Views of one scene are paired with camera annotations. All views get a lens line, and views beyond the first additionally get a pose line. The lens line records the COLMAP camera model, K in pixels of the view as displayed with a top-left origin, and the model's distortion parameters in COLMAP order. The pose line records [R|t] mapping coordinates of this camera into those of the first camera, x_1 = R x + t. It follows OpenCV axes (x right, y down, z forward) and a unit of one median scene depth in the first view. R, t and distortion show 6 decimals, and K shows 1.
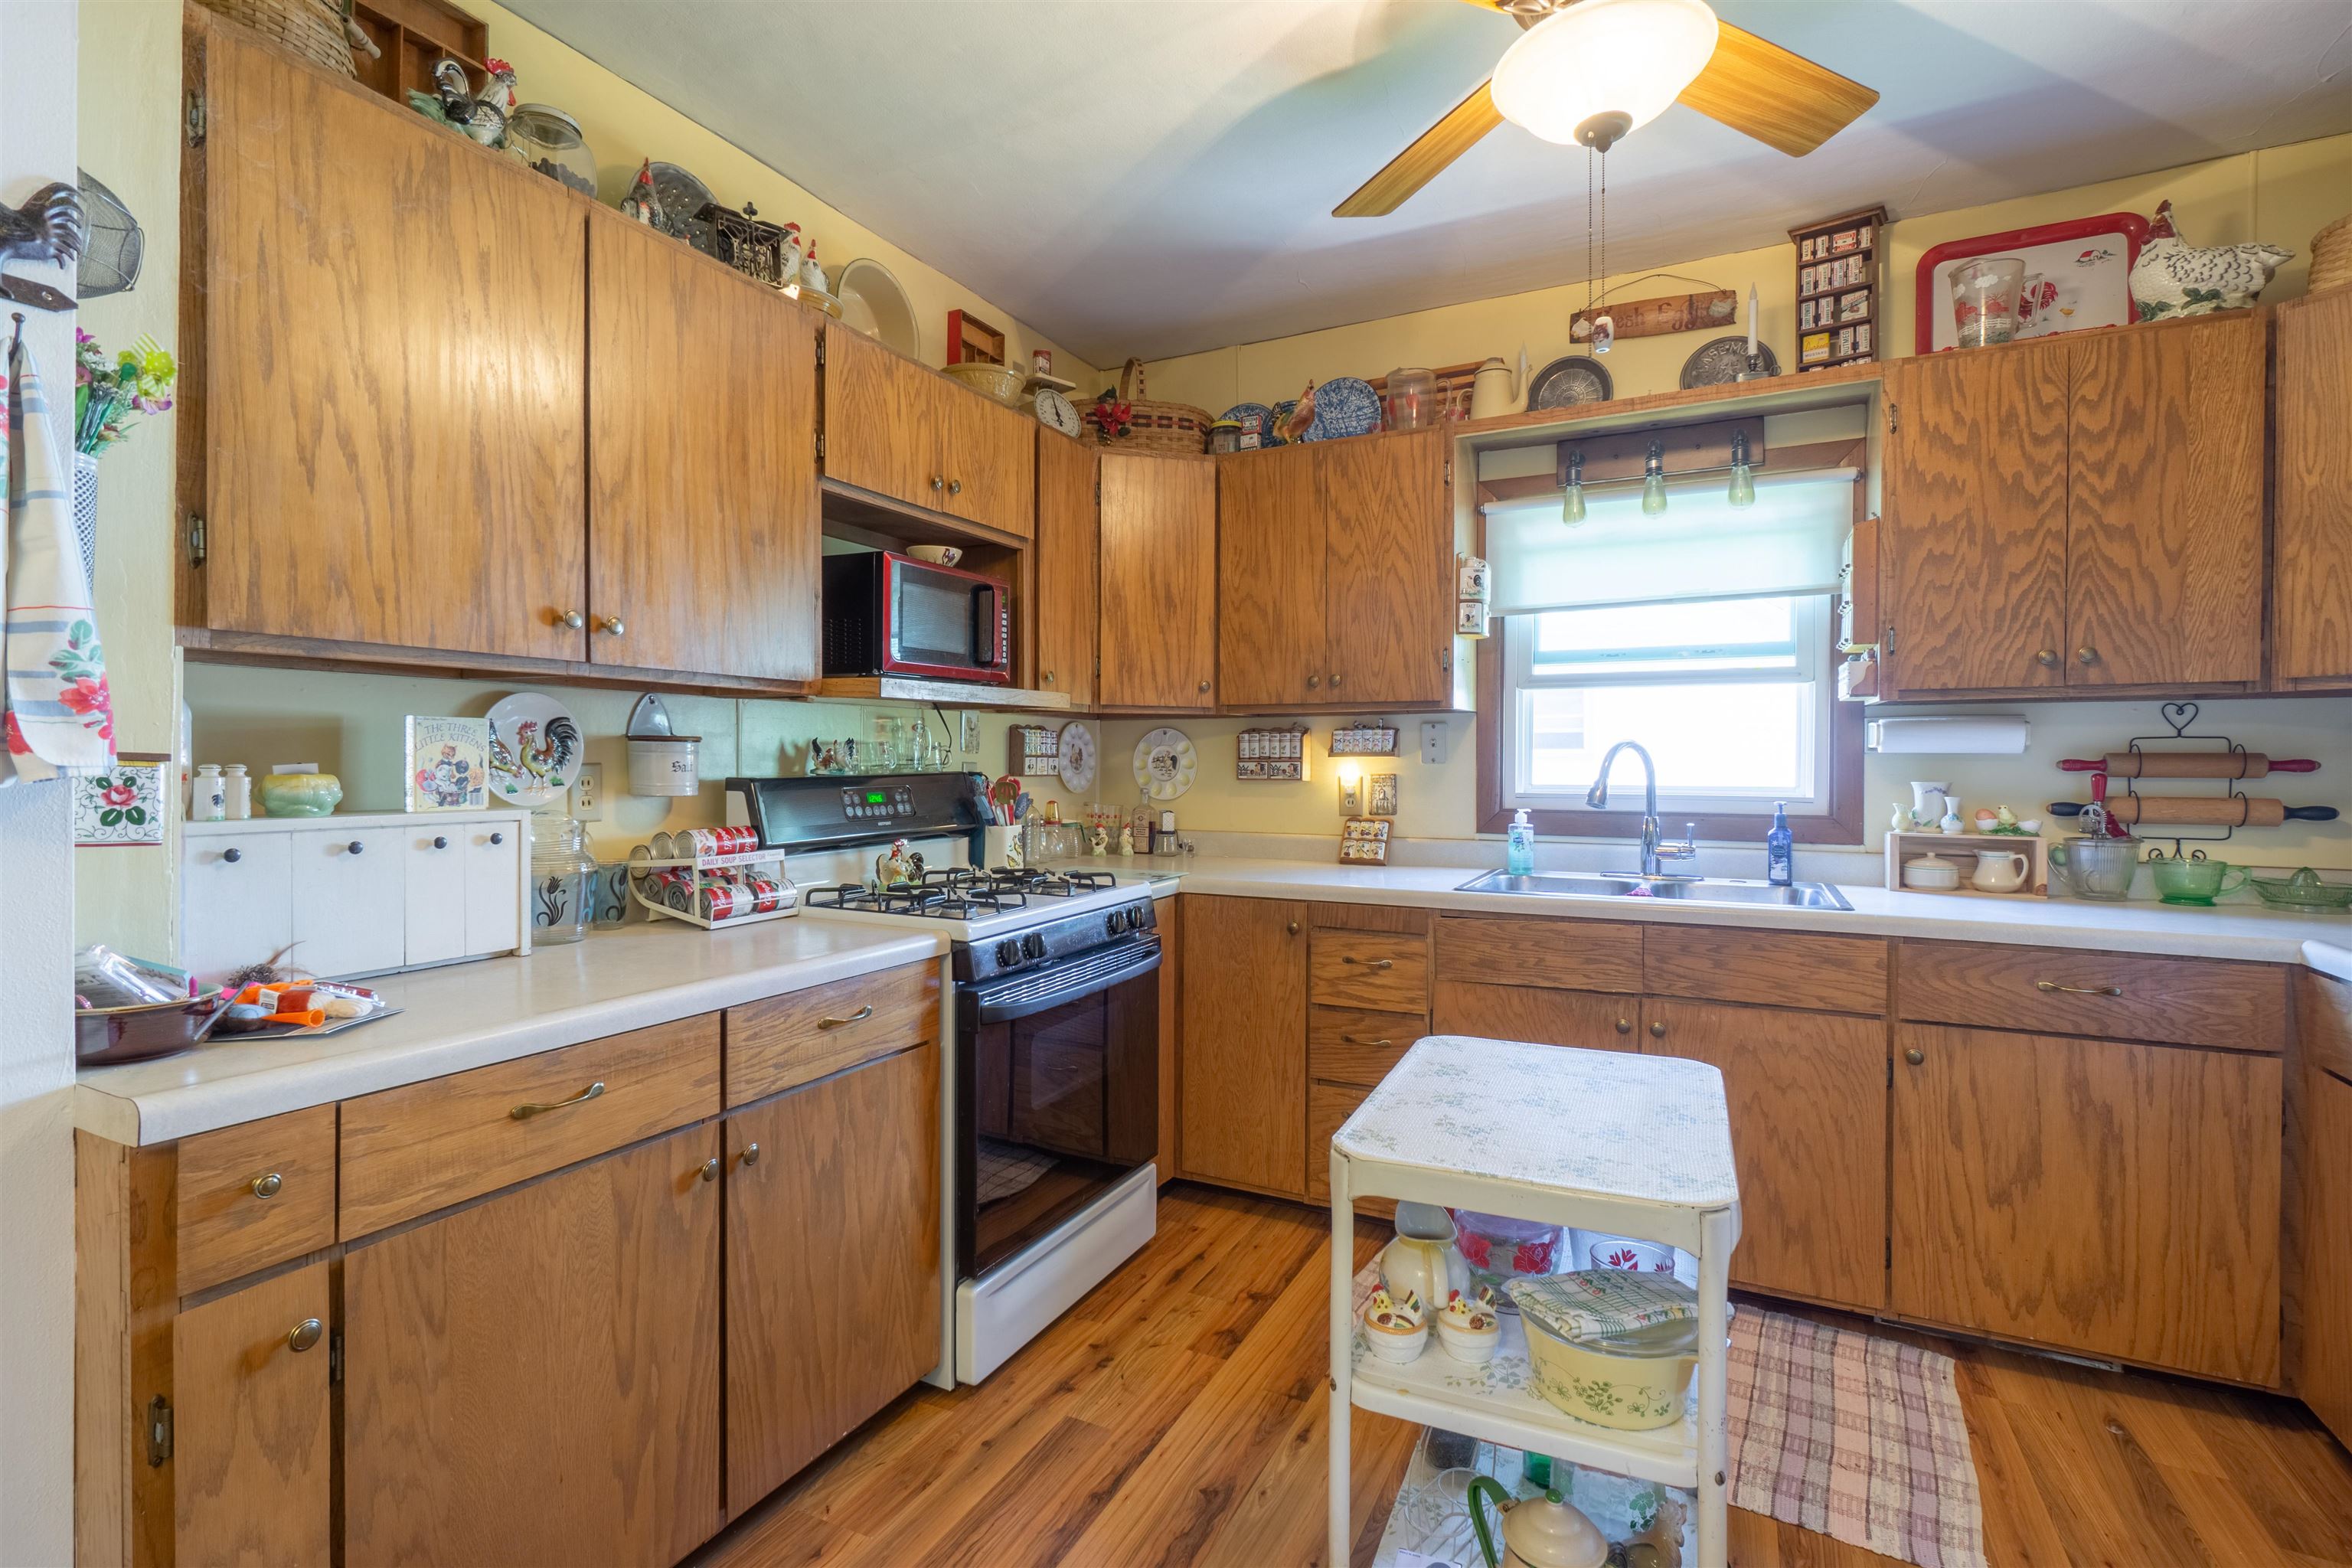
lens RADIAL K [[1097.1, 0, 1081.1], [0, 1097.1, 770.1], [0, 0, 1]] dist [-0.002015, 0.000816]
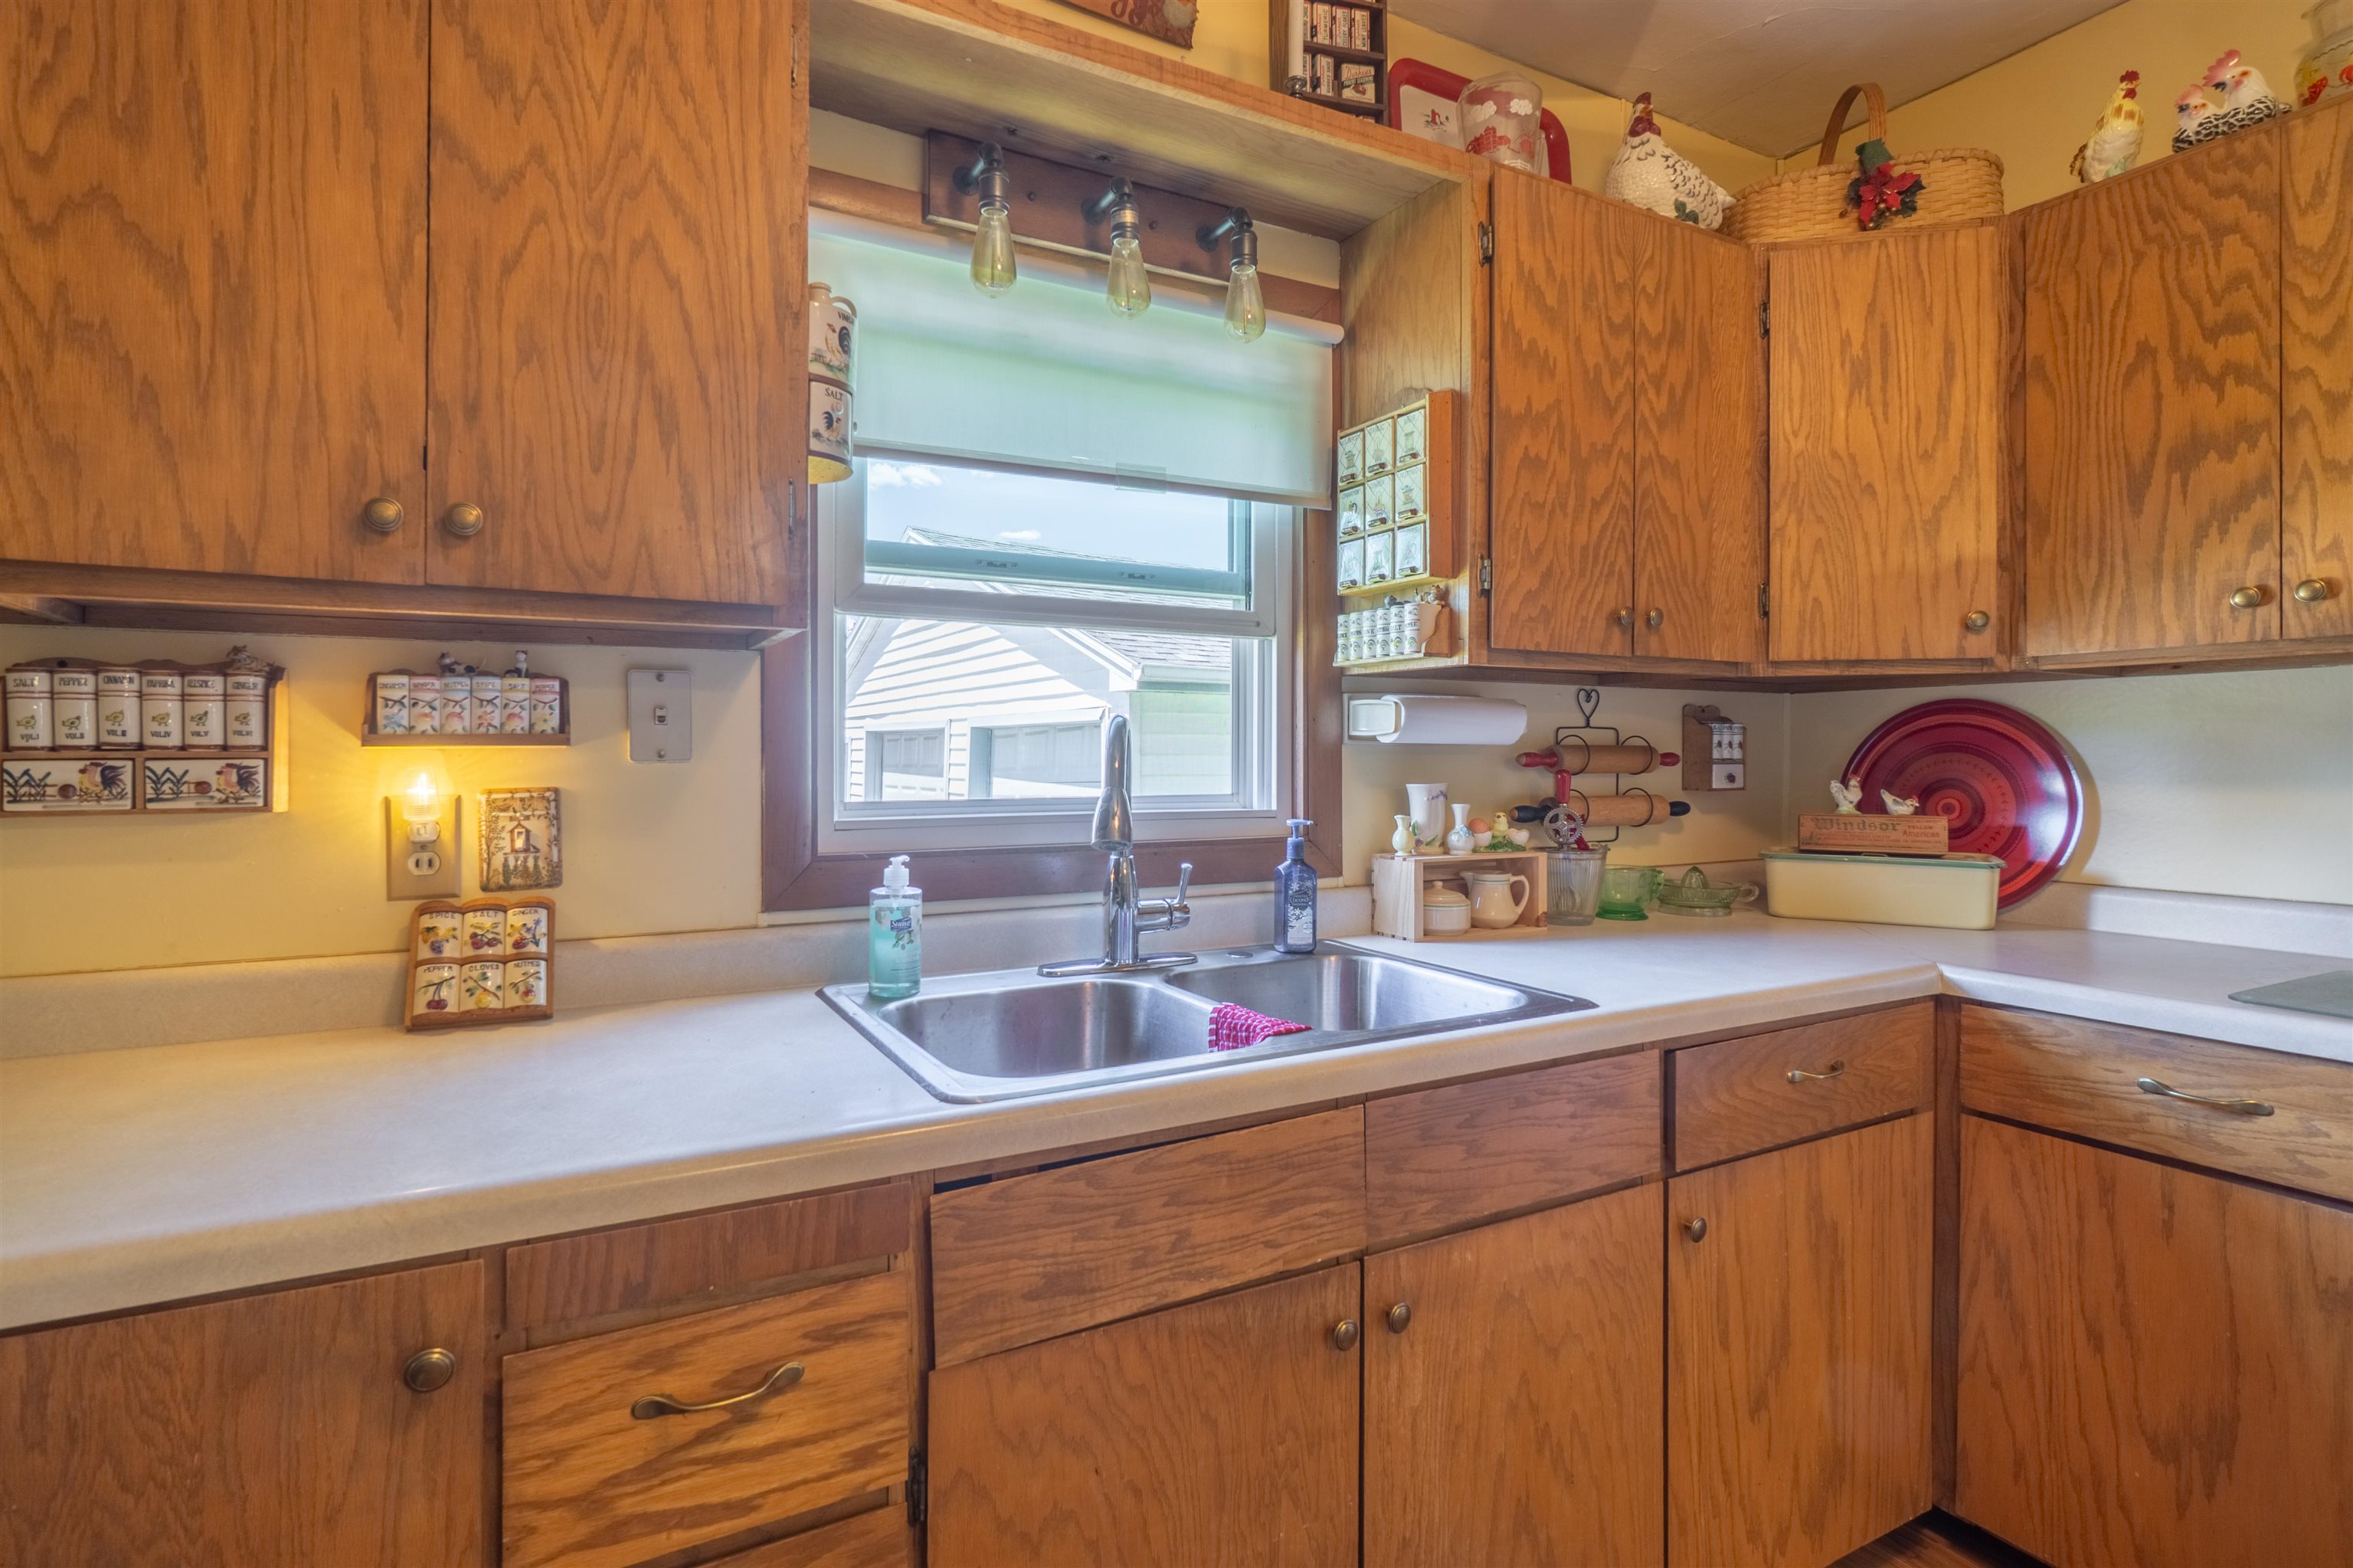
lens RADIAL K [[1123.0, 0, 1176.5], [0, 1123.0, 752.5], [0, 0, 1]] dist [-0.003133, -0.000945]
pose [[0.503510, 0.001160, 0.863989, 0.048967], [0.009257, 0.999934, -0.006737, -0.006098], [-0.863940, 0.011390, 0.503466, 0.747282]]
